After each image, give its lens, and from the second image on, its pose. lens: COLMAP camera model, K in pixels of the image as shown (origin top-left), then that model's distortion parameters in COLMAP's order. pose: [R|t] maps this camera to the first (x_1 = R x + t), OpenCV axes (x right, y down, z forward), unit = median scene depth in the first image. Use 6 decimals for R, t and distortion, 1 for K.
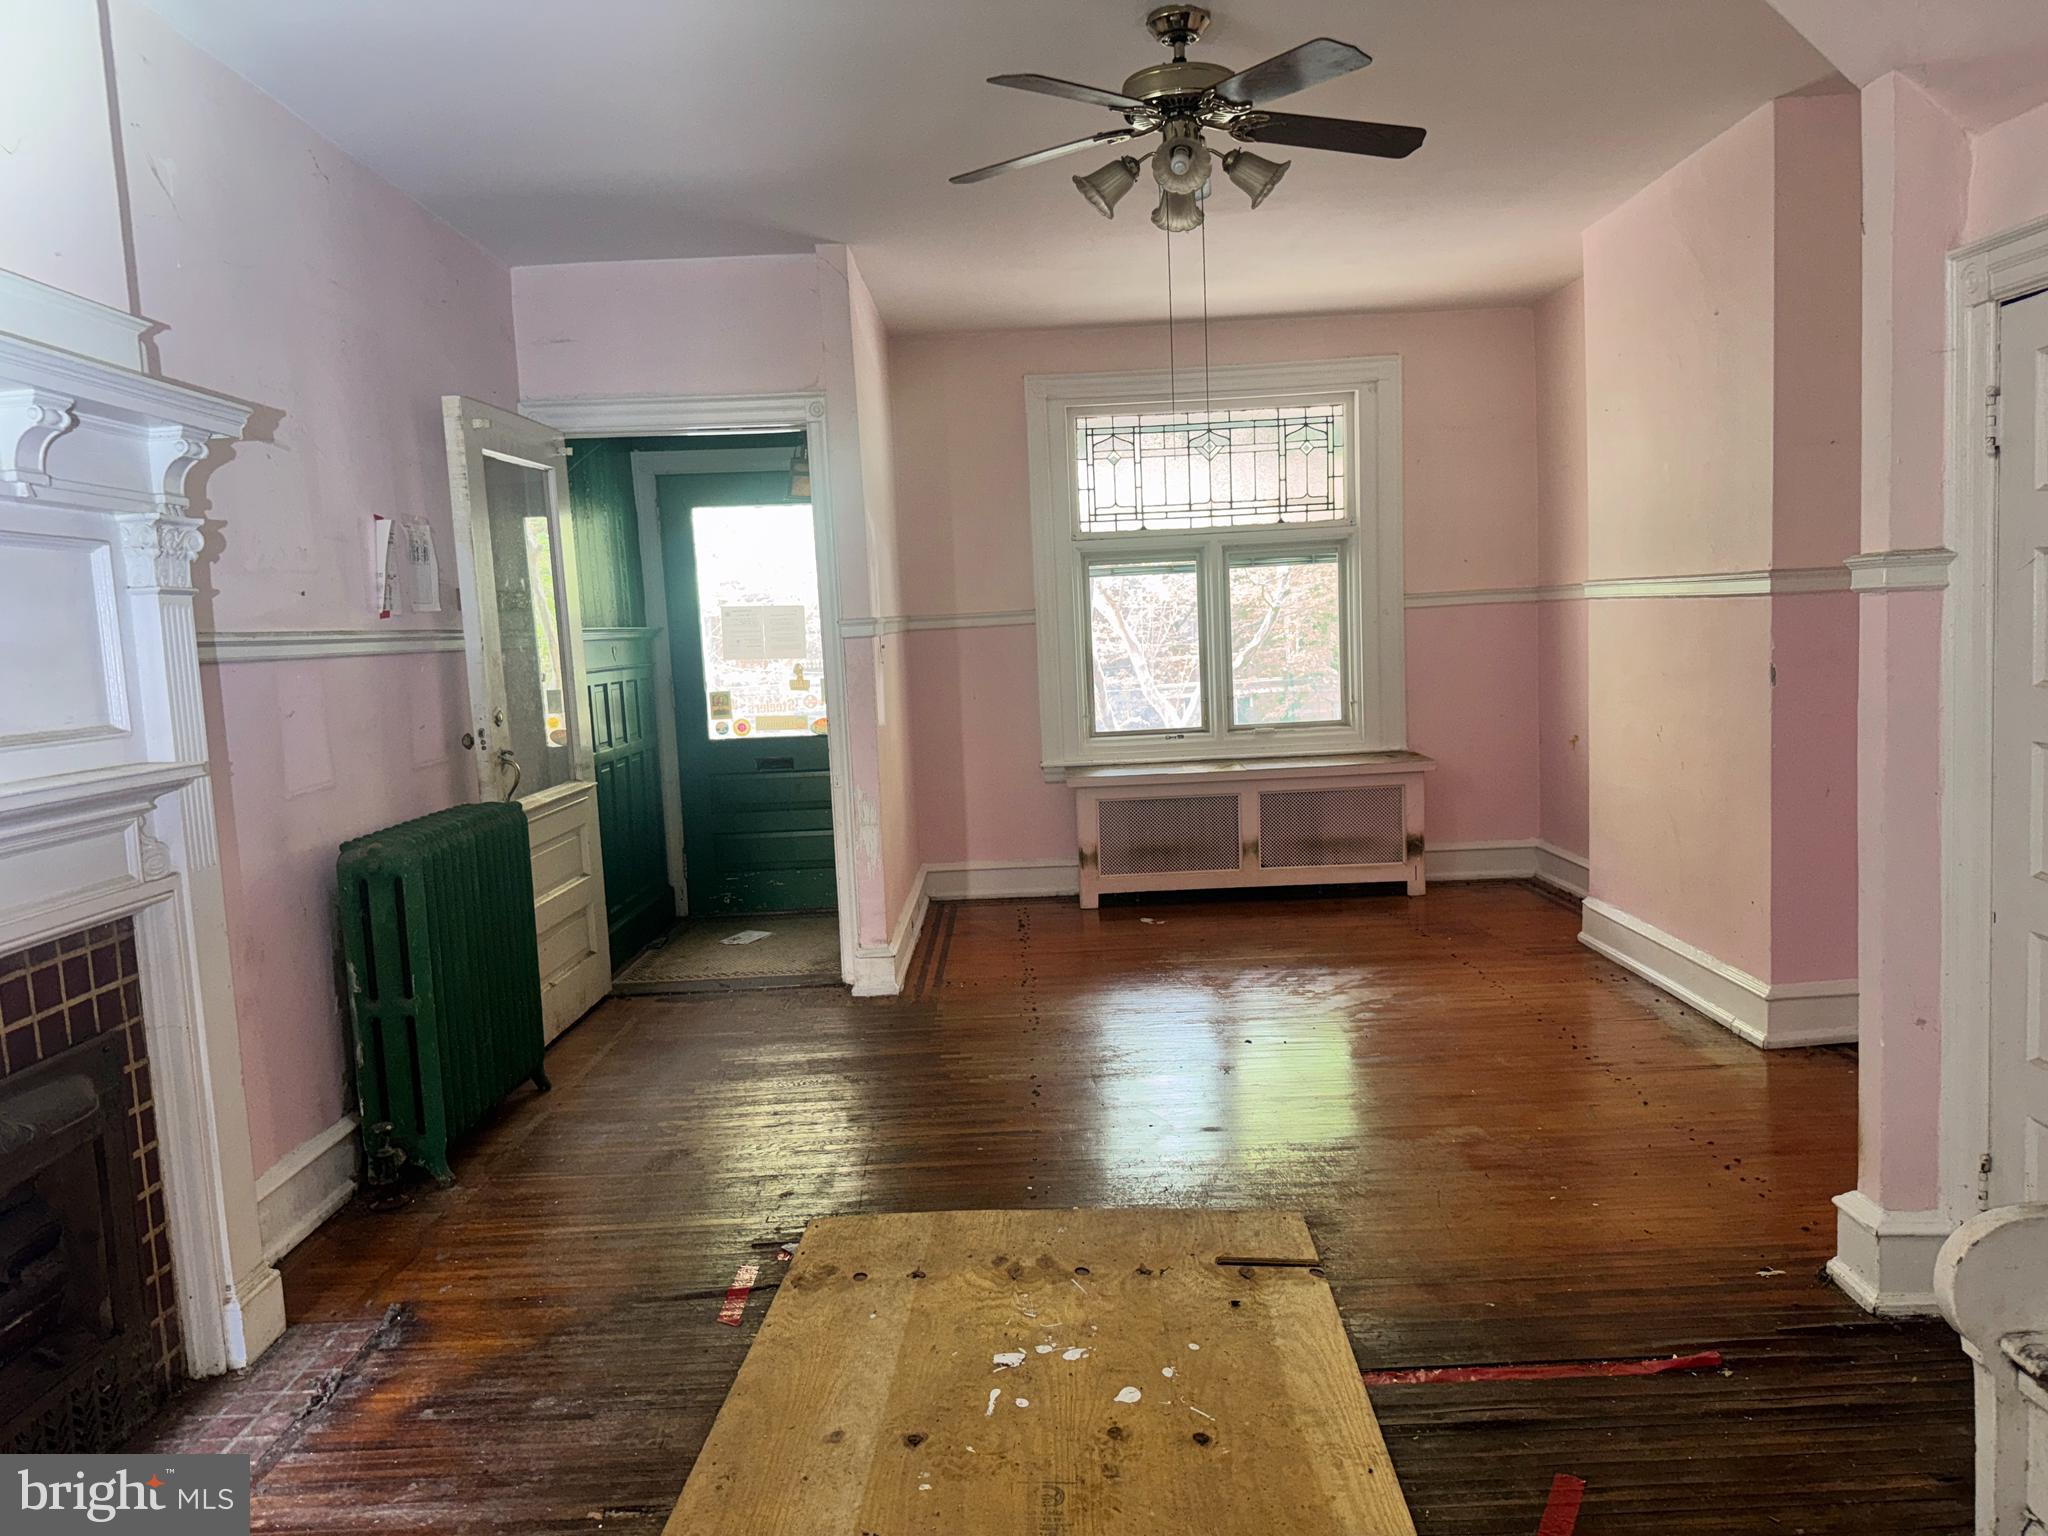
lens RADIAL K [[1433.9, 0, 1024.0], [0, 1433.9, 768.0], [0, 0, 1]] dist [0.085803, -0.125412]
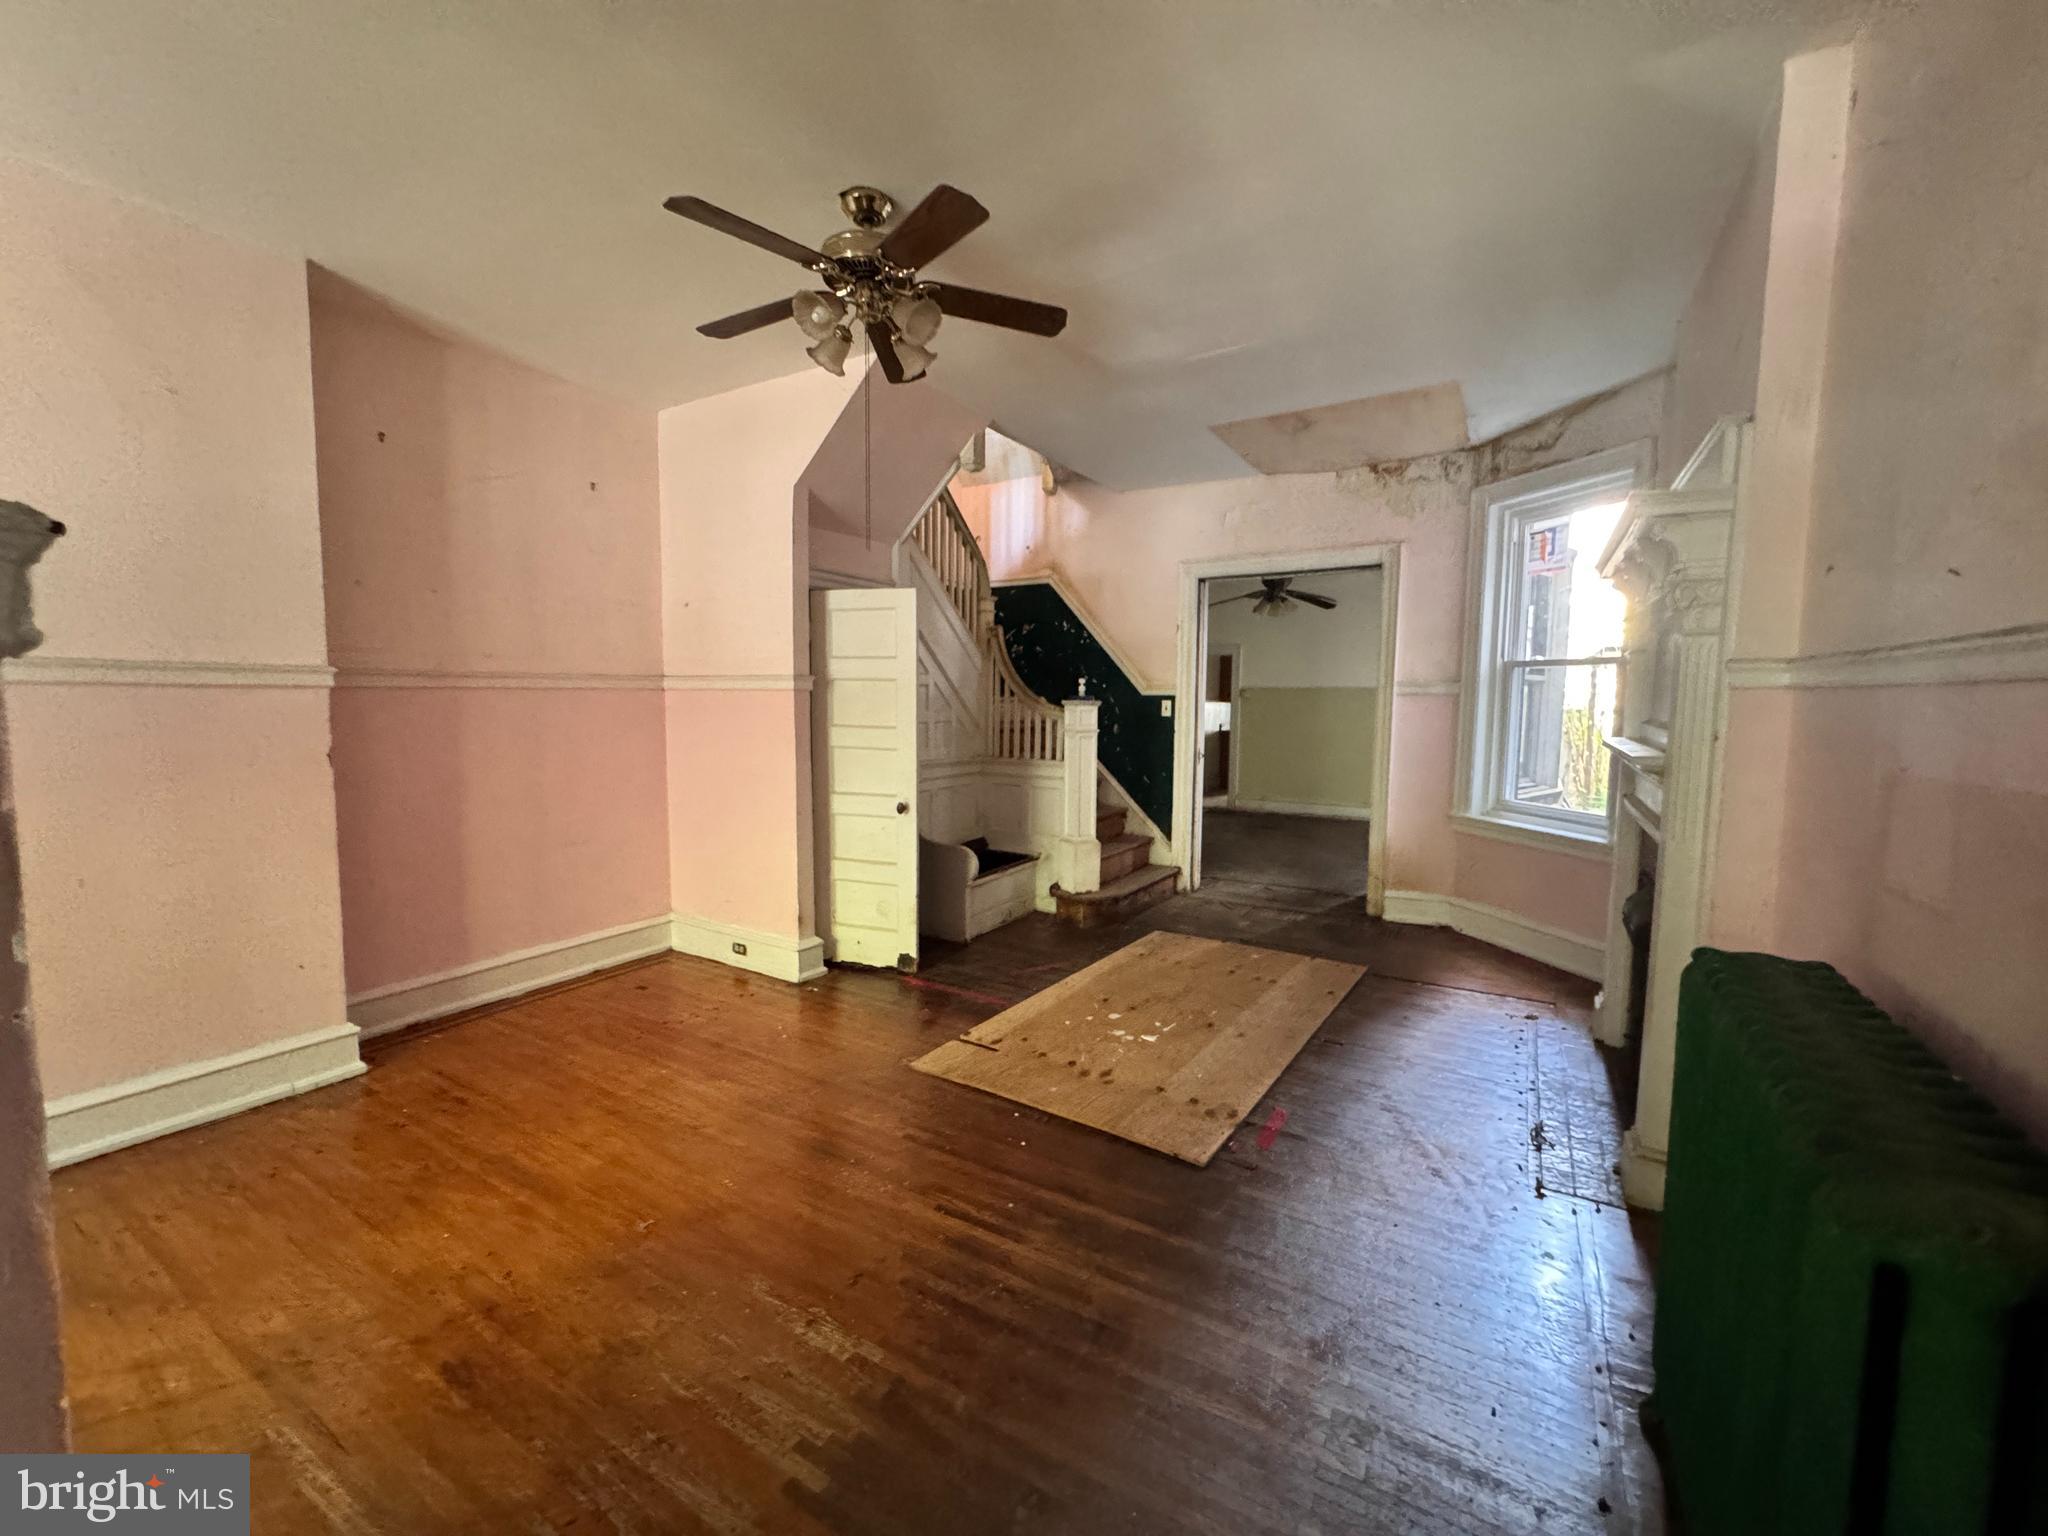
lens RADIAL K [[824.1, 0, 1024.0], [0, 824.1, 768.0], [0, 0, 1]] dist [-0.001401, -0.000138]
pose [[-0.851141, -0.001469, 0.524935, -0.481654], [0.087745, 0.985529, 0.145029, -0.167371], [-0.517552, 0.169500, -0.838695, 2.024613]]
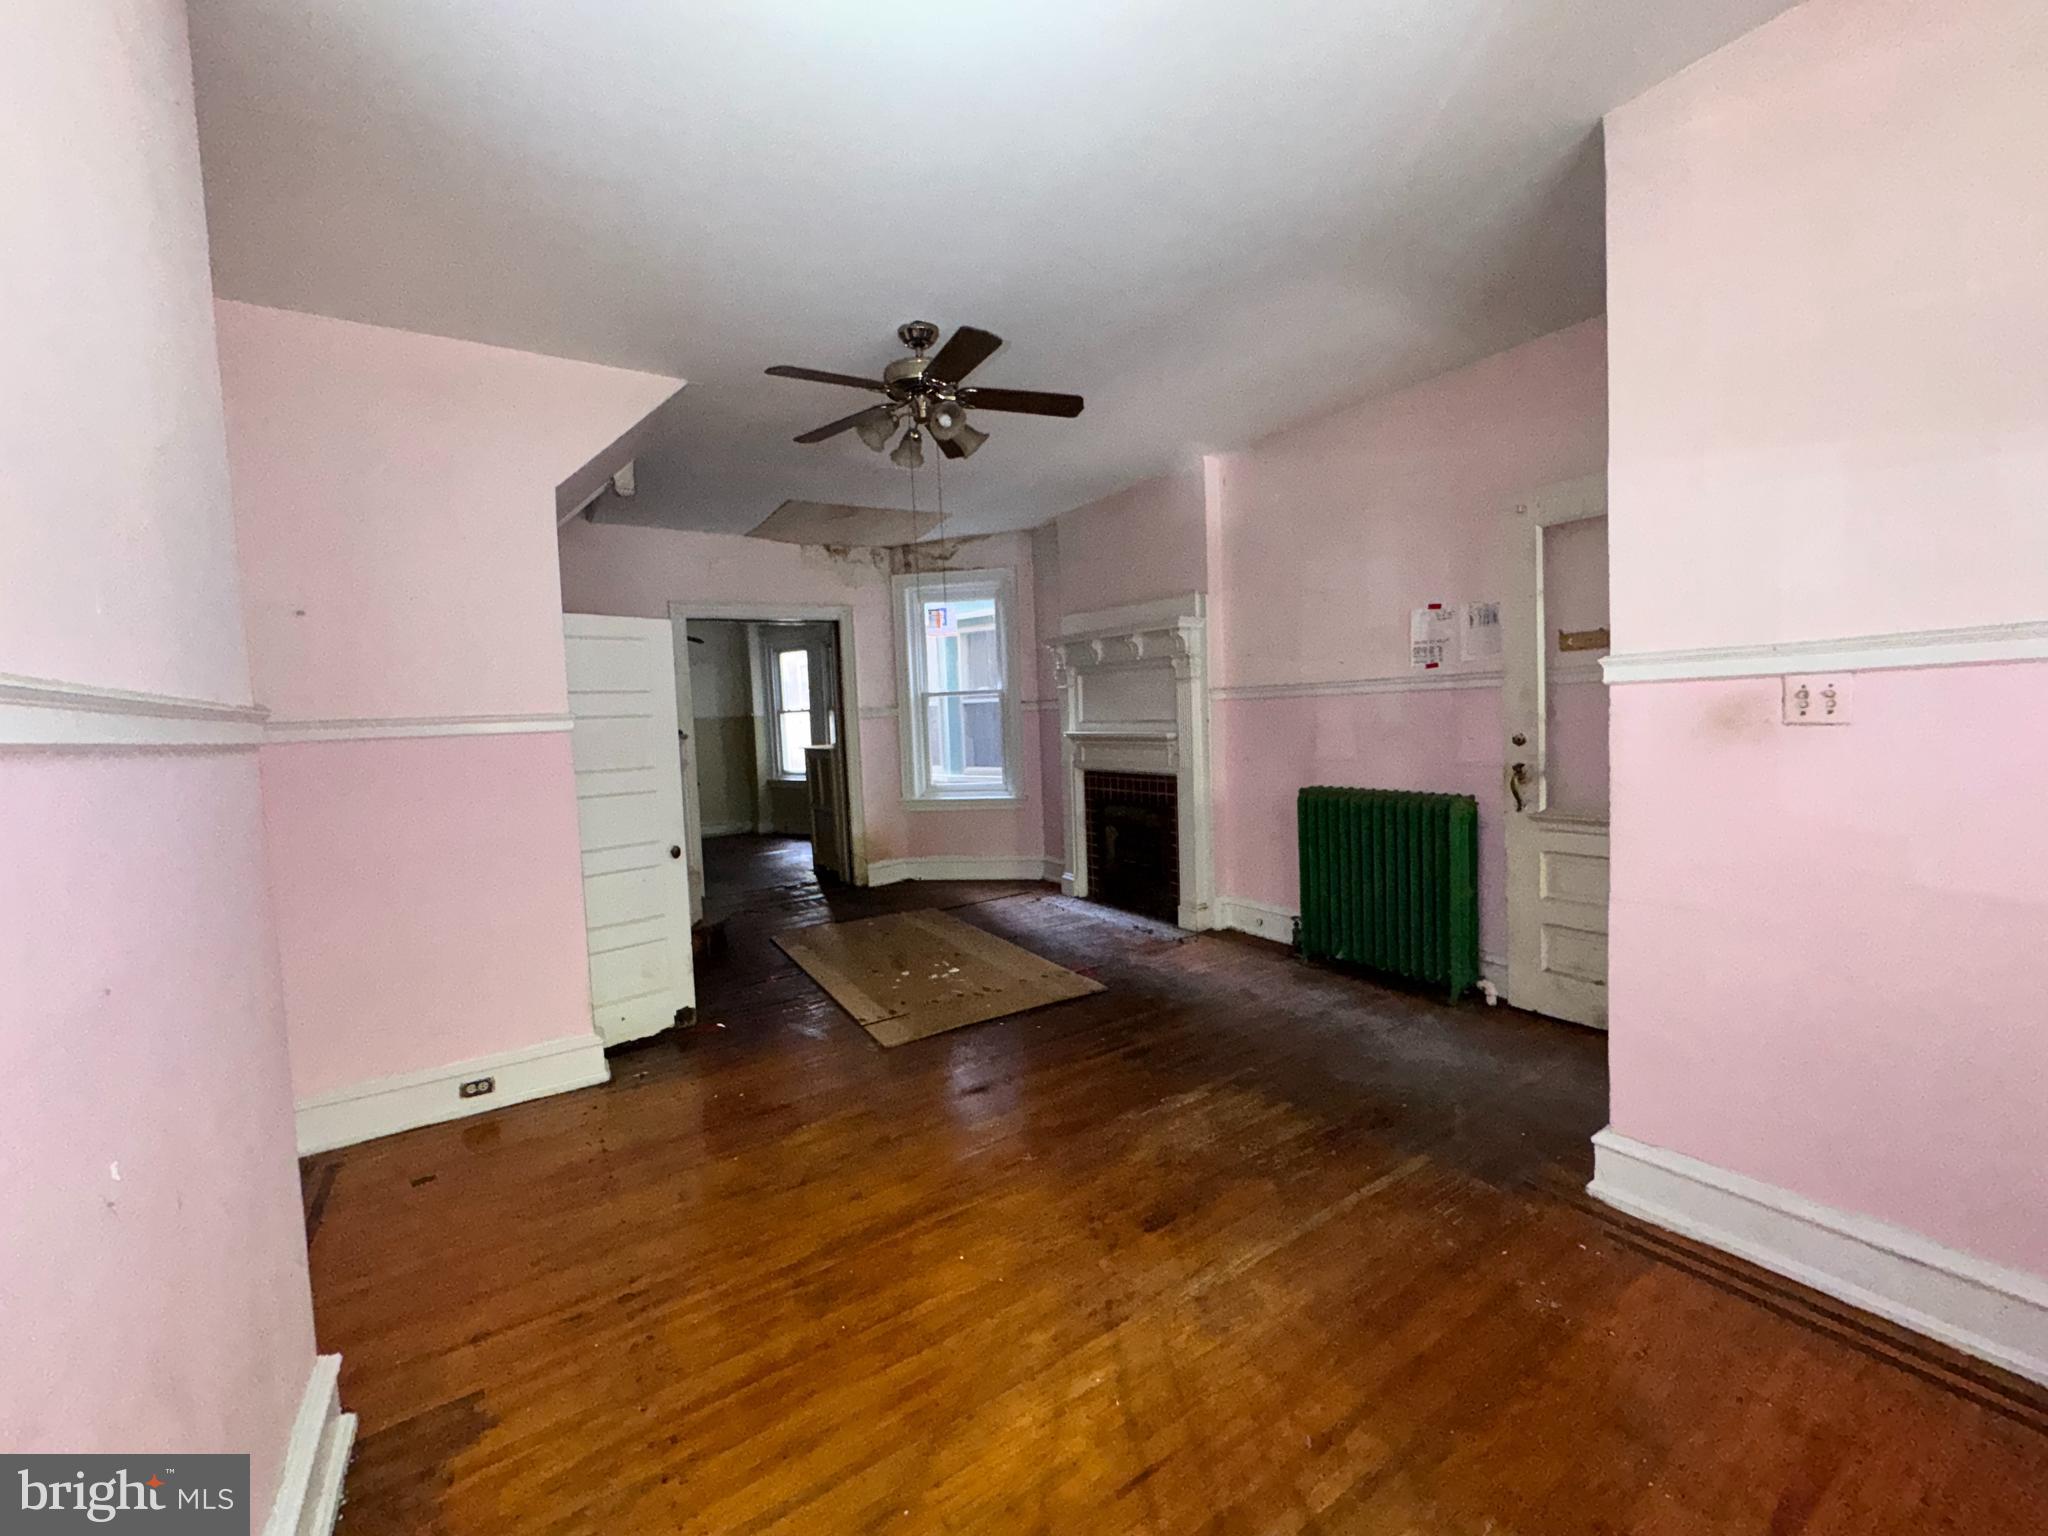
lens RADIAL K [[824.1, 0, 1024.0], [0, 824.1, 768.0], [0, 0, 1]] dist [-0.001401, -0.000138]
pose [[-0.834369, 0.124670, -0.536922, 0.690293], [0.031997, 0.983398, 0.178617, -0.266214], [0.550277, 0.131853, -0.824506, 2.347669]]
